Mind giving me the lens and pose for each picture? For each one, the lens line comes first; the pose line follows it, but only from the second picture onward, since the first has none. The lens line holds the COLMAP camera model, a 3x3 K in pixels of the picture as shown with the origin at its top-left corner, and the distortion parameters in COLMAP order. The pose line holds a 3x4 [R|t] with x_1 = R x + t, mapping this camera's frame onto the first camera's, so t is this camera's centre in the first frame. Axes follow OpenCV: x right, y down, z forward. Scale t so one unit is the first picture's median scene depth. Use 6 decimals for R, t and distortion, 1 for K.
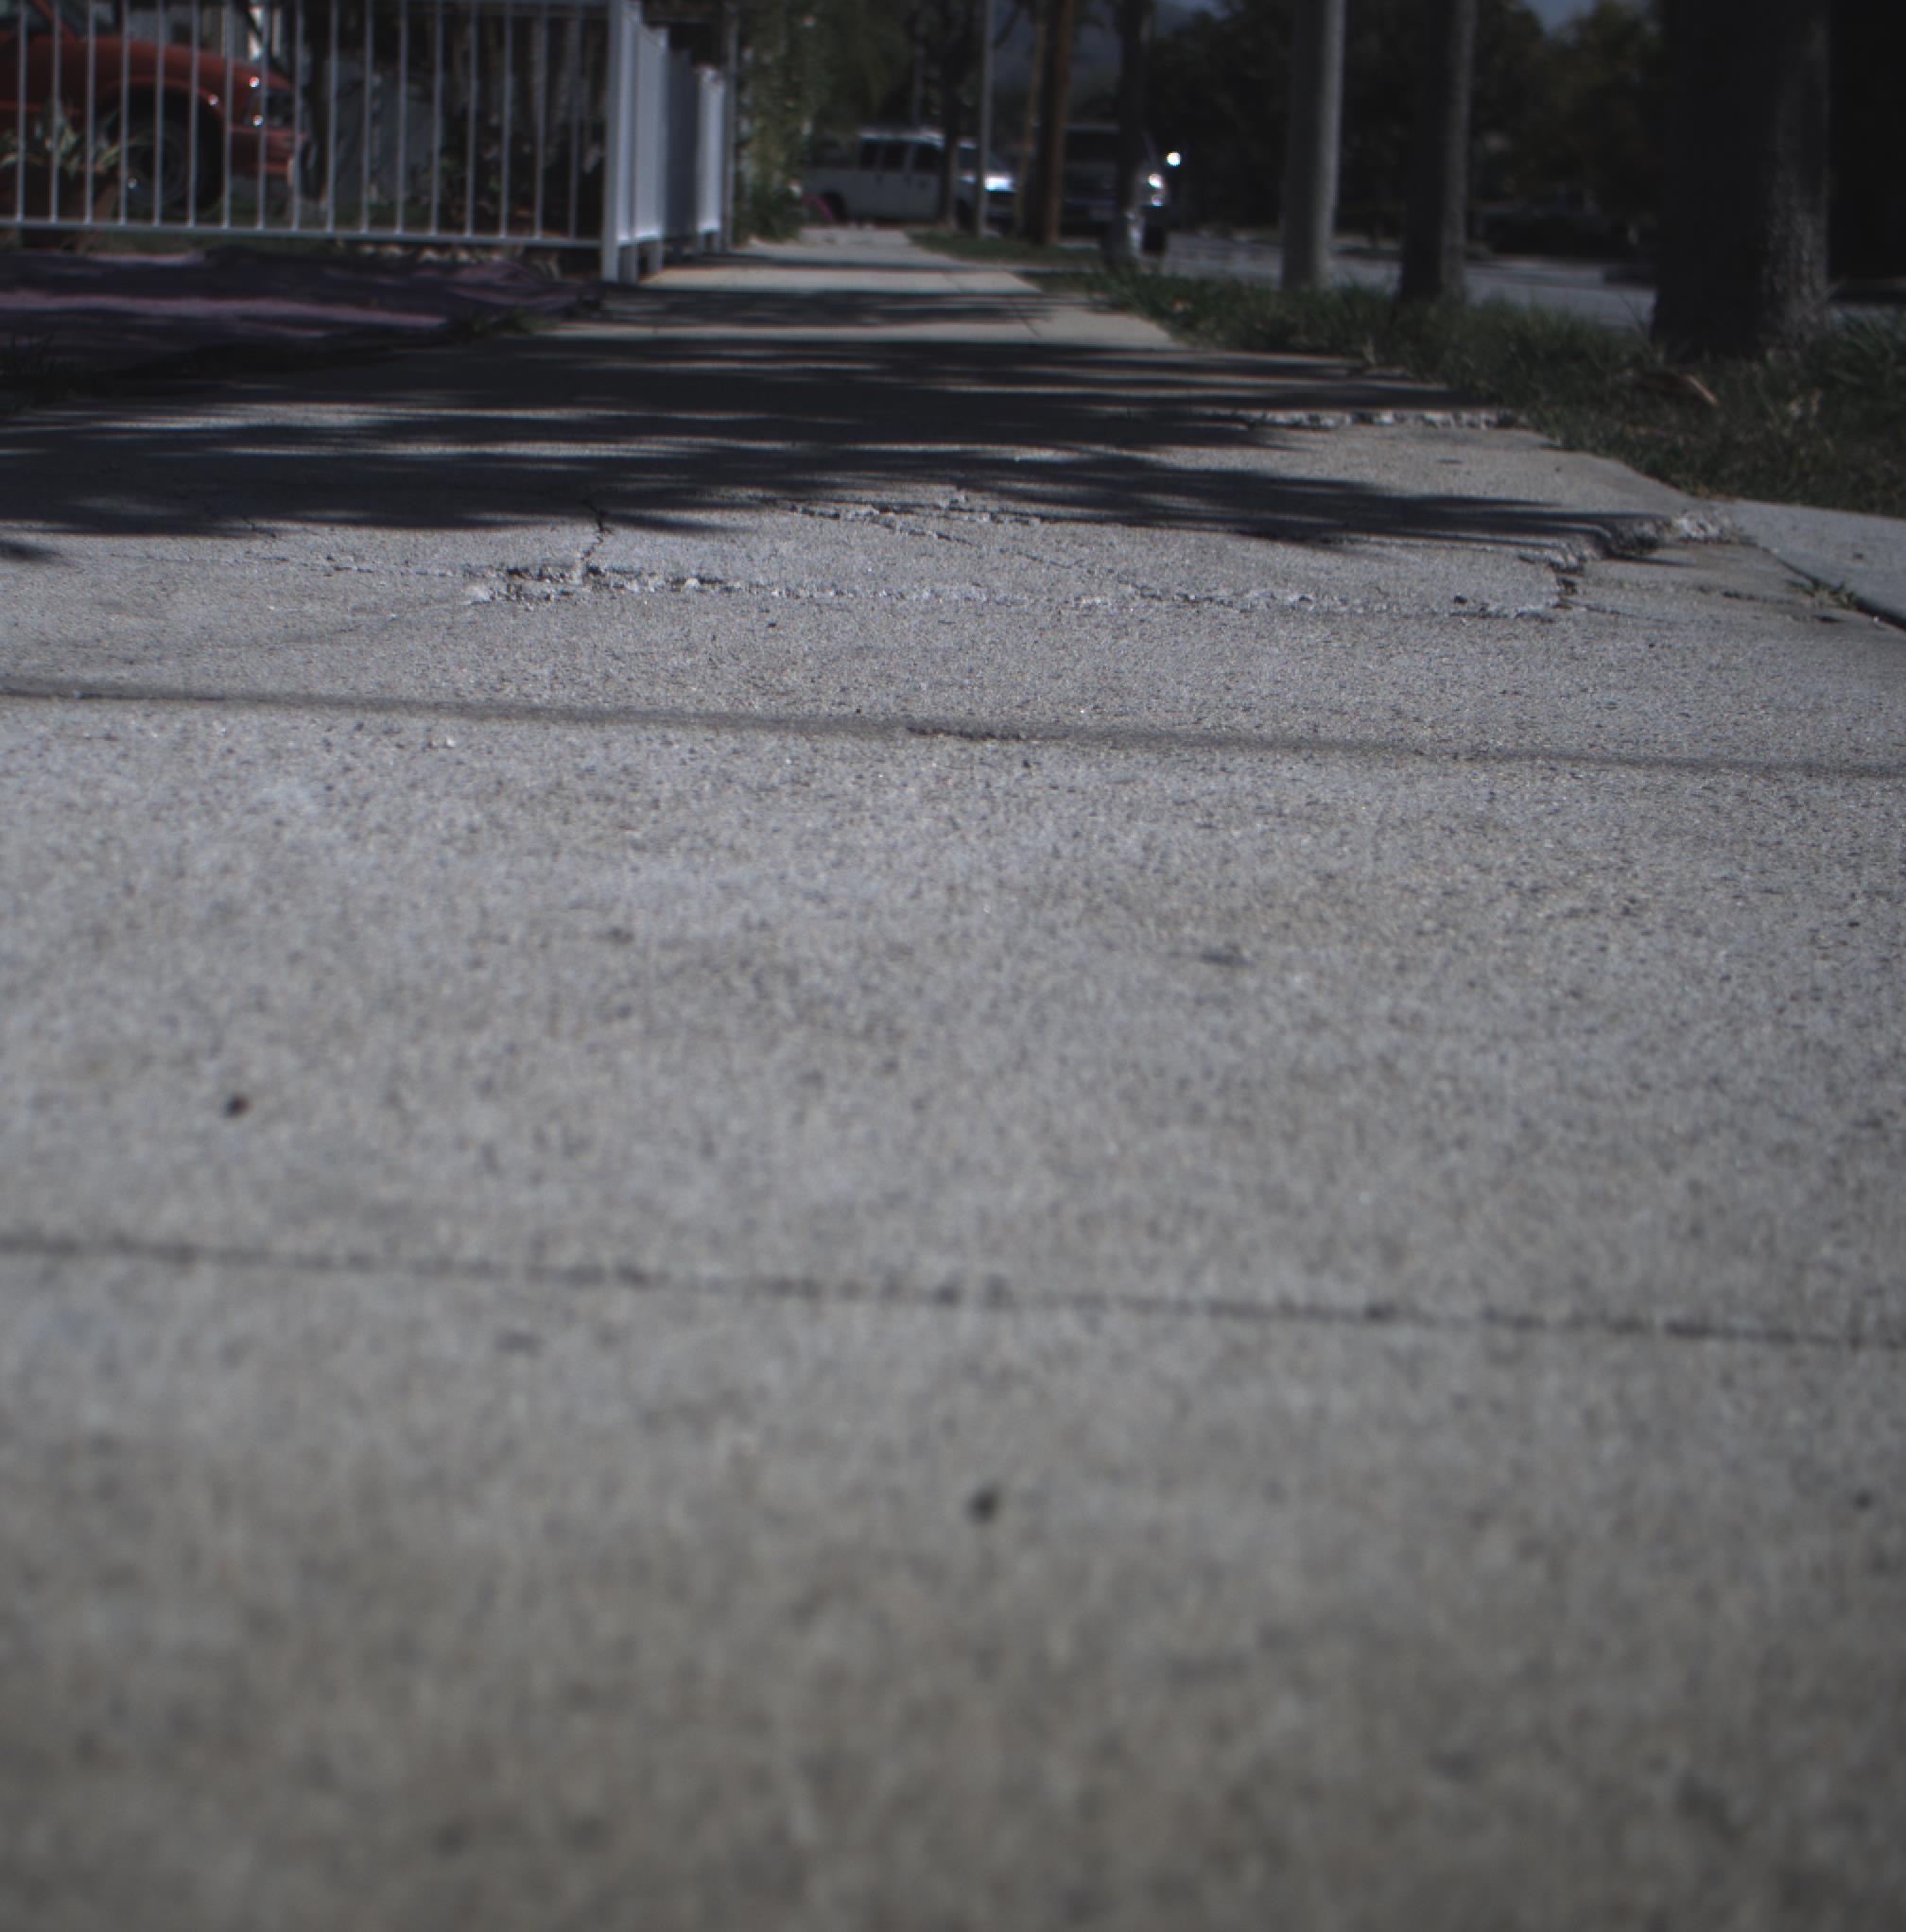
lens RADIAL K [[4389.0, 0, 714.0], [0, 4389.0, 962.3], [0, 0, 1]] dist [-0.173993, 0.873181]
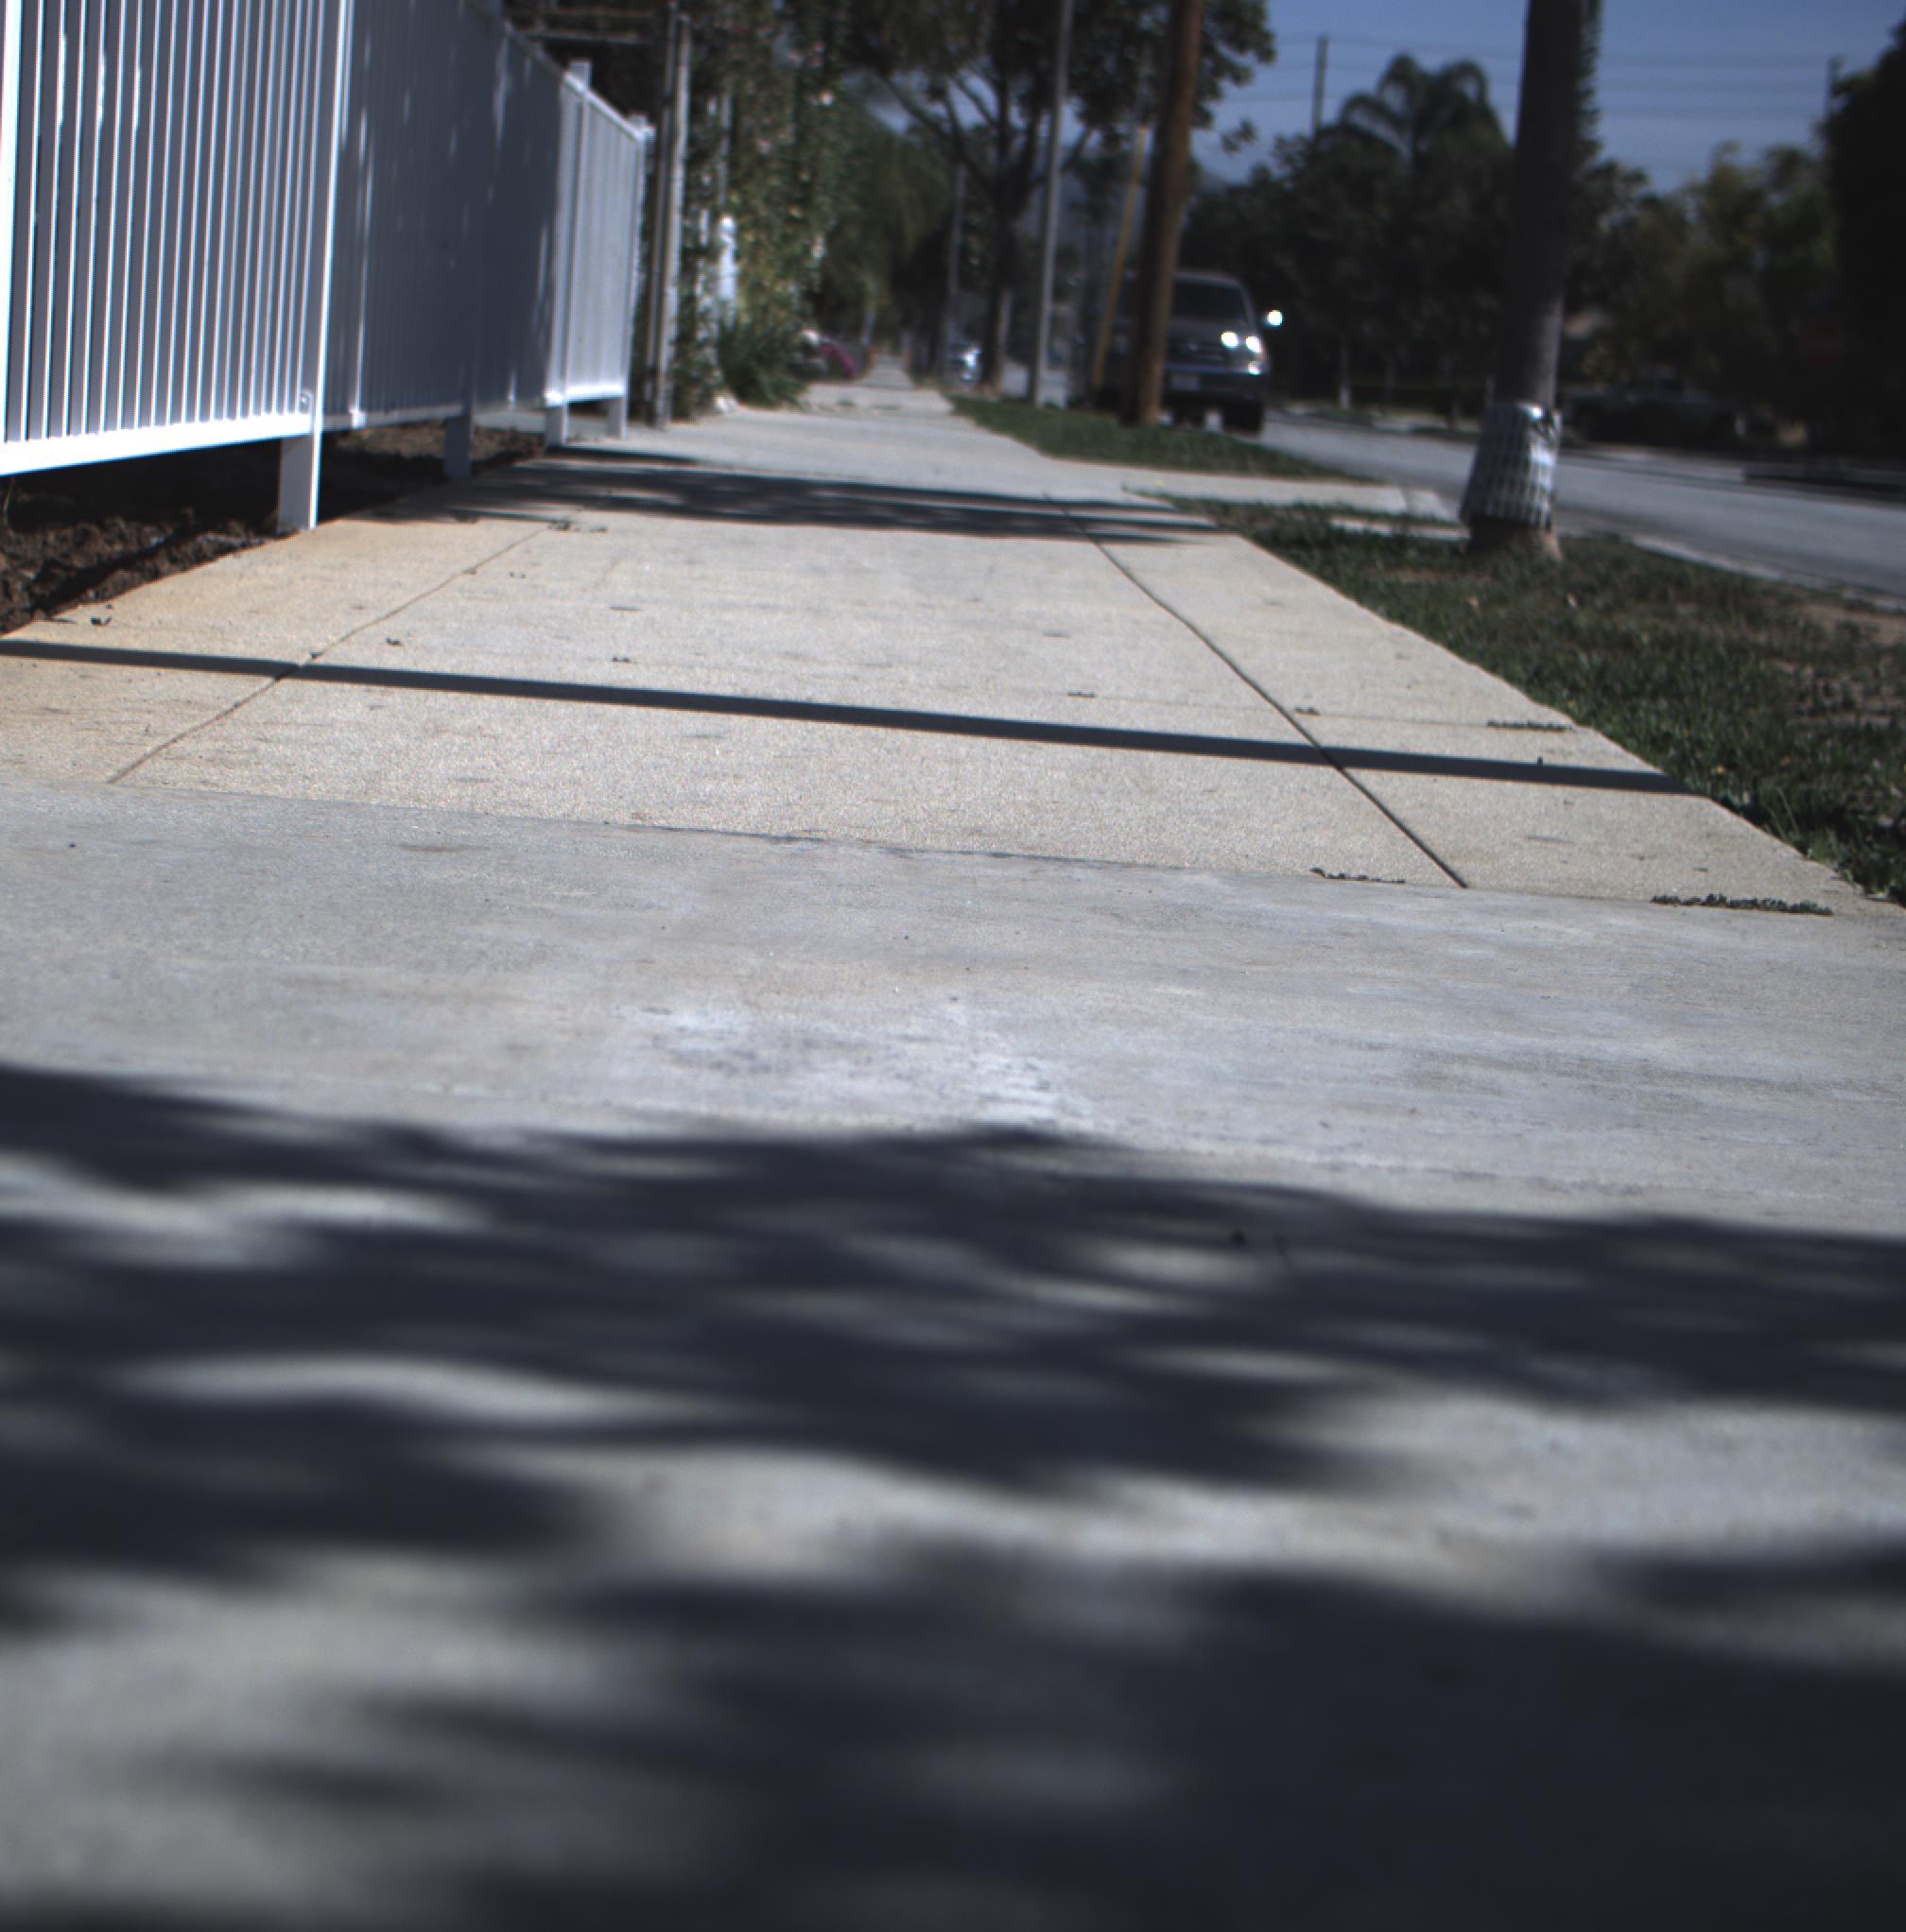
lens RADIAL K [[4389.0, 0, 714.0], [0, 4389.0, 962.3], [0, 0, 1]] dist [-0.173993, 0.873181]
pose [[0.999149, 0.041244, -0.000872, 0.027034], [-0.041250, 0.998608, -0.032874, -0.141191], [-0.000485, 0.032882, 0.999459, 0.811893]]
